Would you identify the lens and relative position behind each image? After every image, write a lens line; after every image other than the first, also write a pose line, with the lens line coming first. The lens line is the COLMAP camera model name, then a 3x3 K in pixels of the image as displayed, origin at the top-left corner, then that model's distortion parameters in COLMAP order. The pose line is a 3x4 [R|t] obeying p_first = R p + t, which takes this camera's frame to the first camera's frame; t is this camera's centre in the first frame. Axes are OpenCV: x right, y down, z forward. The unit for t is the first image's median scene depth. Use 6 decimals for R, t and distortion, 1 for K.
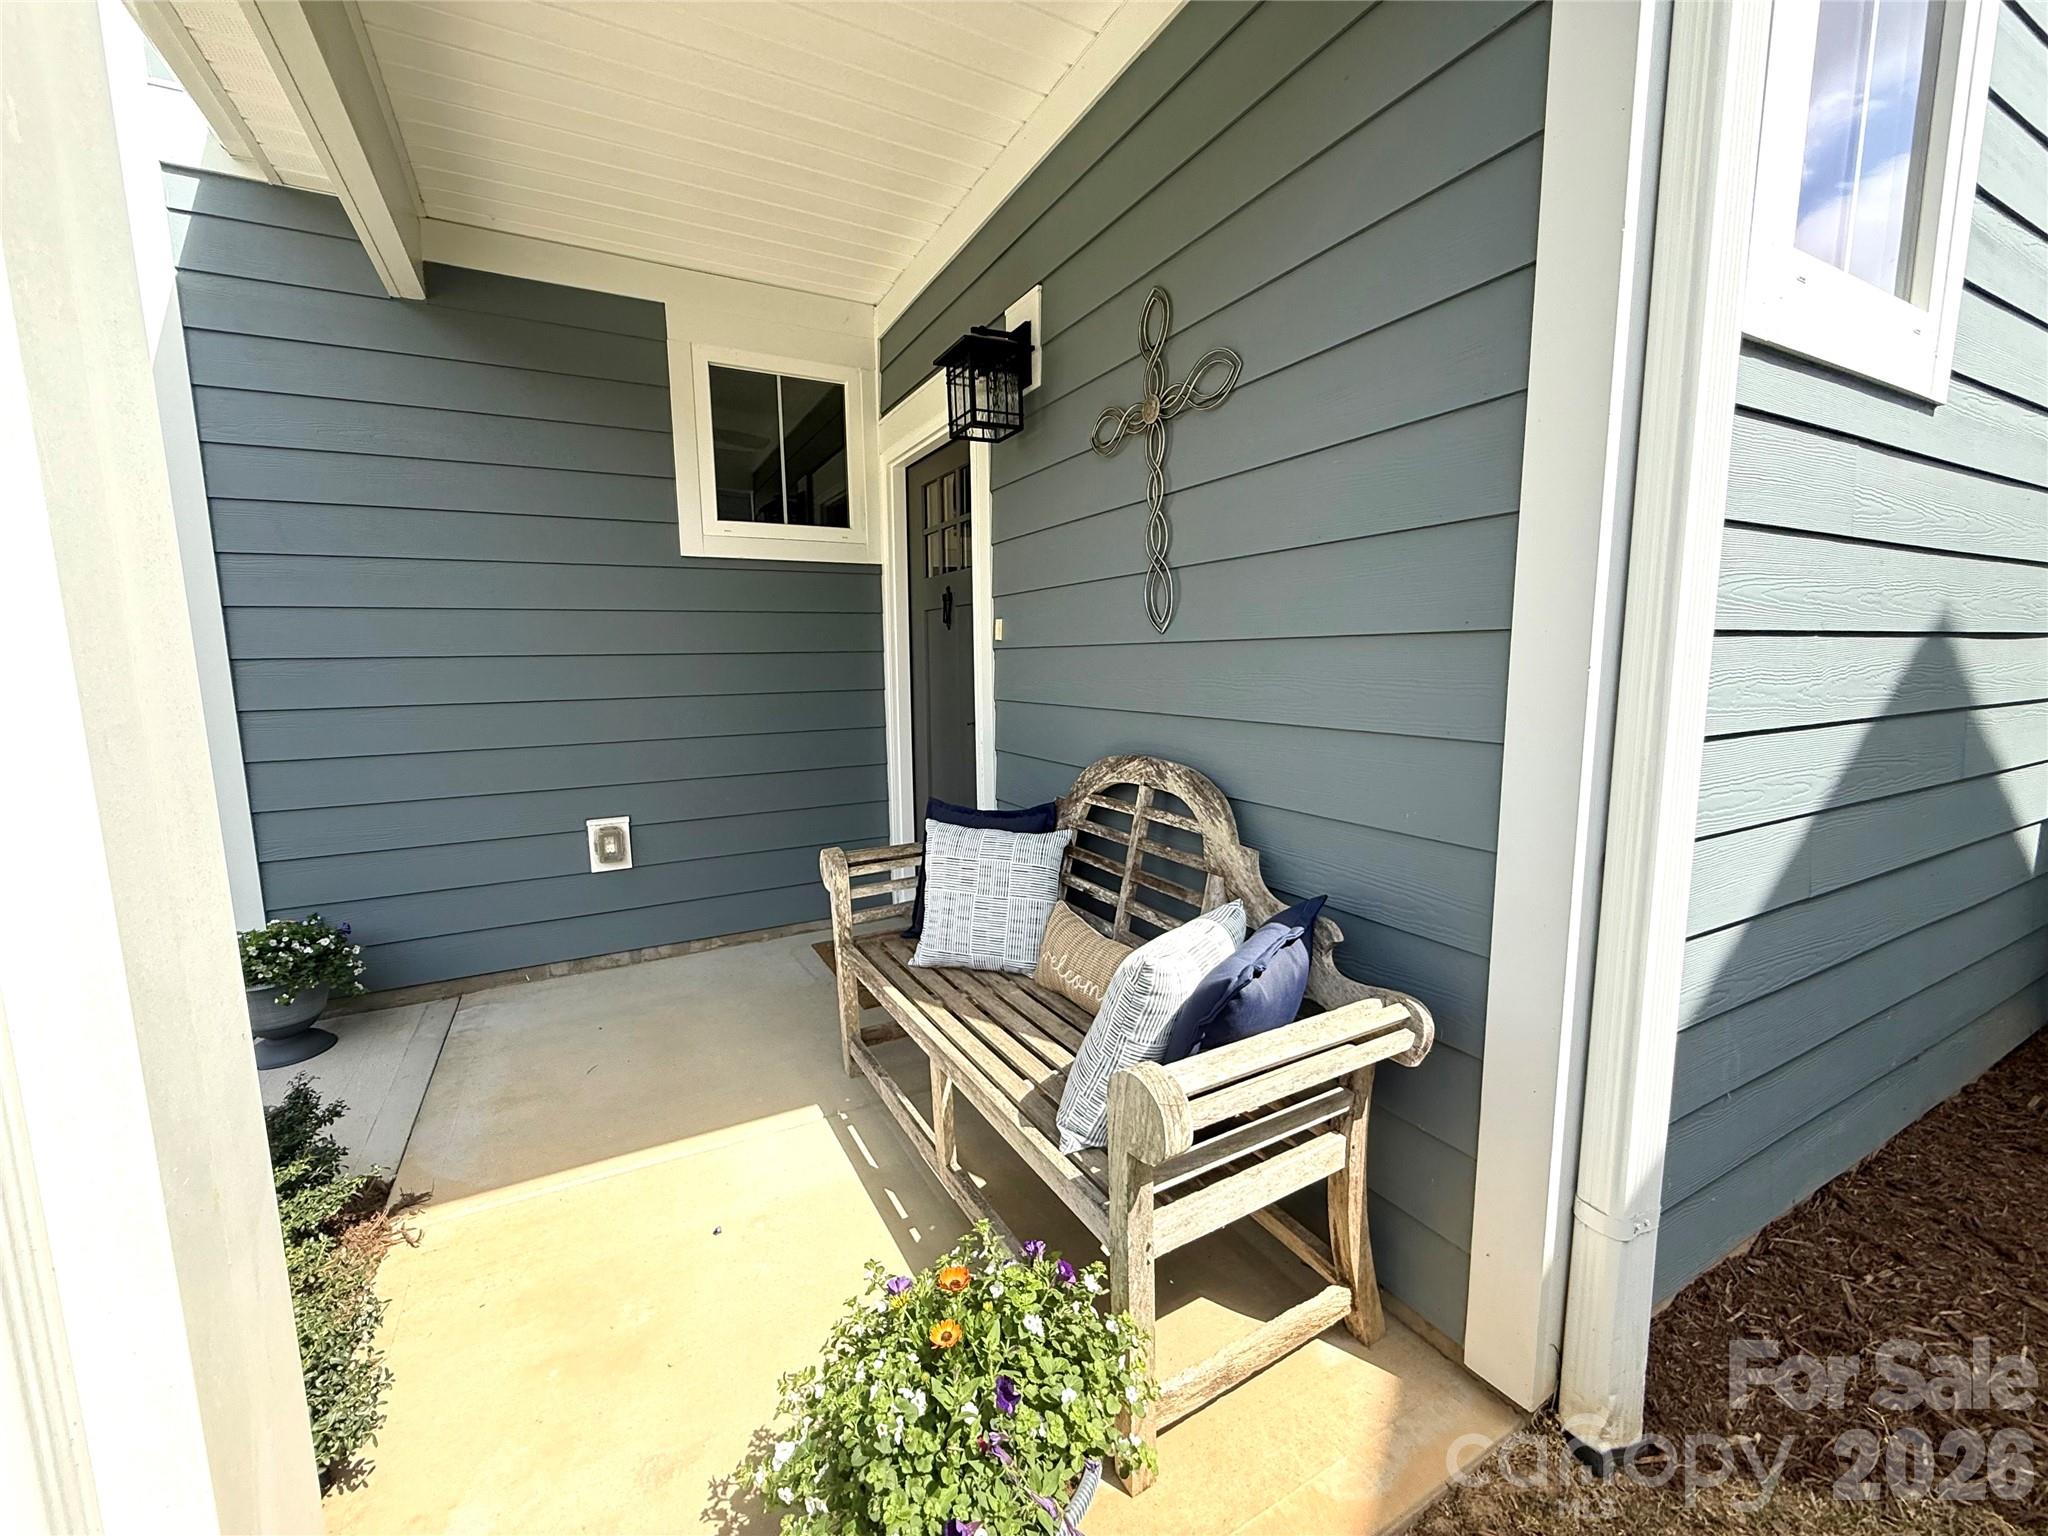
lens RADIAL K [[847.5, 0, 1024.0], [0, 847.5, 768.0], [0, 0, 1]] dist [-0.041533, -0.000065]
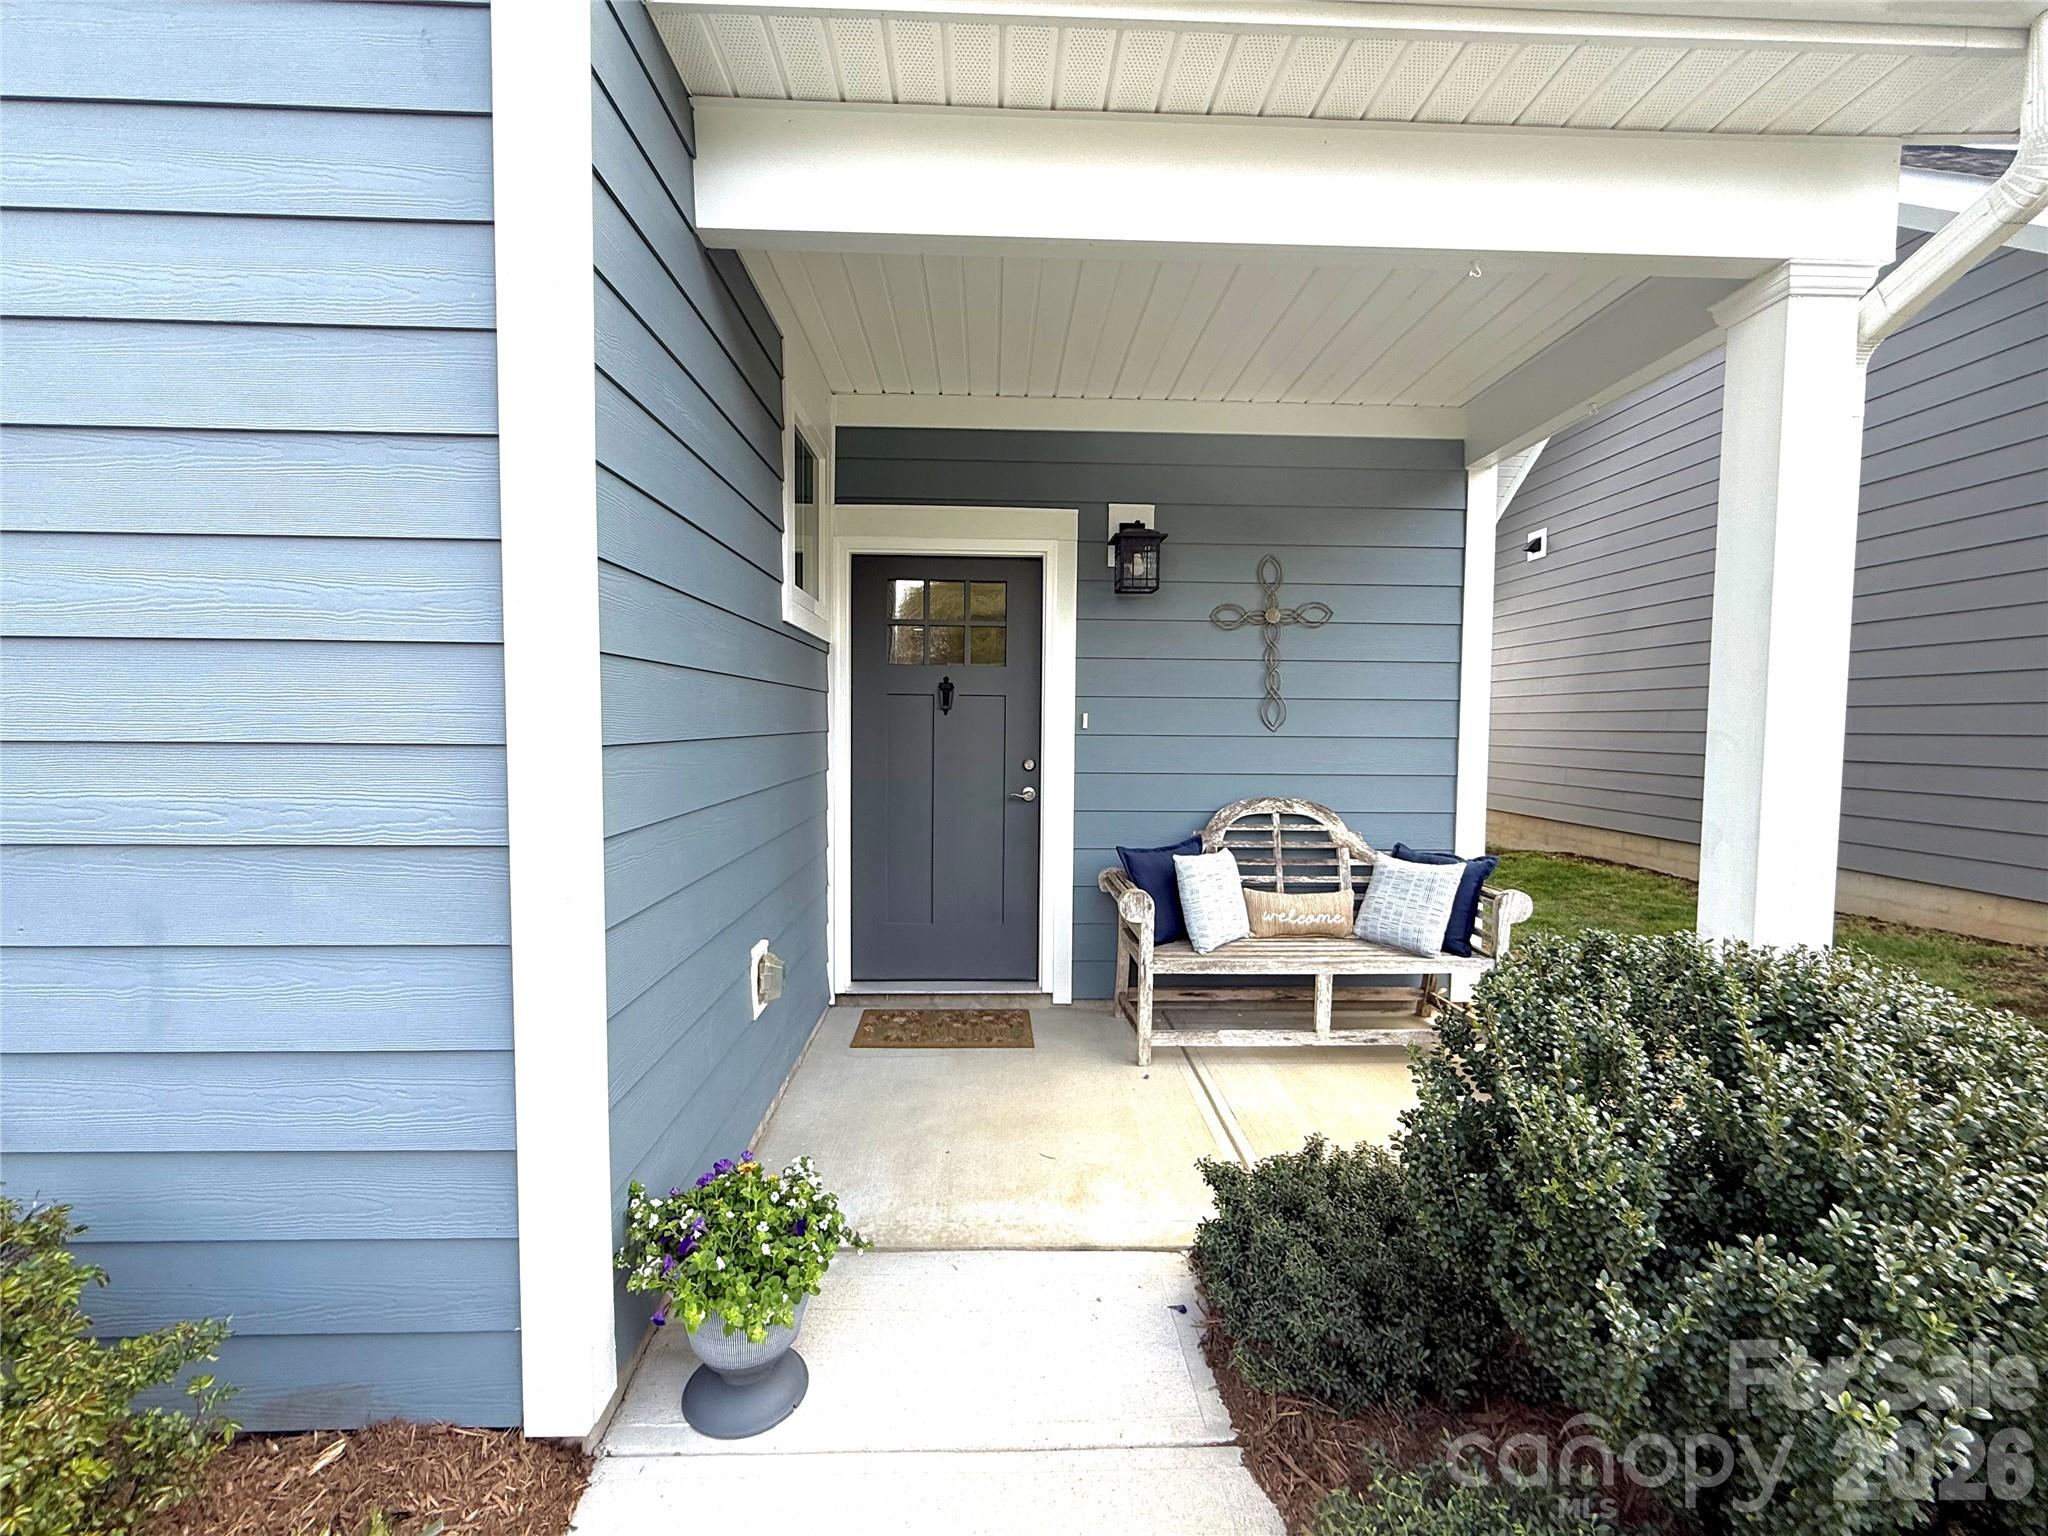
lens RADIAL K [[821.1, 0, 1024.0], [0, 821.1, 768.0], [0, 0, 1]] dist [0.000198, -0.000025]
pose [[0.428659, -0.025089, 0.903118, -1.726003], [0.101514, 0.994622, -0.020552, -0.097158], [-0.897745, 0.100489, 0.428901, 0.713034]]
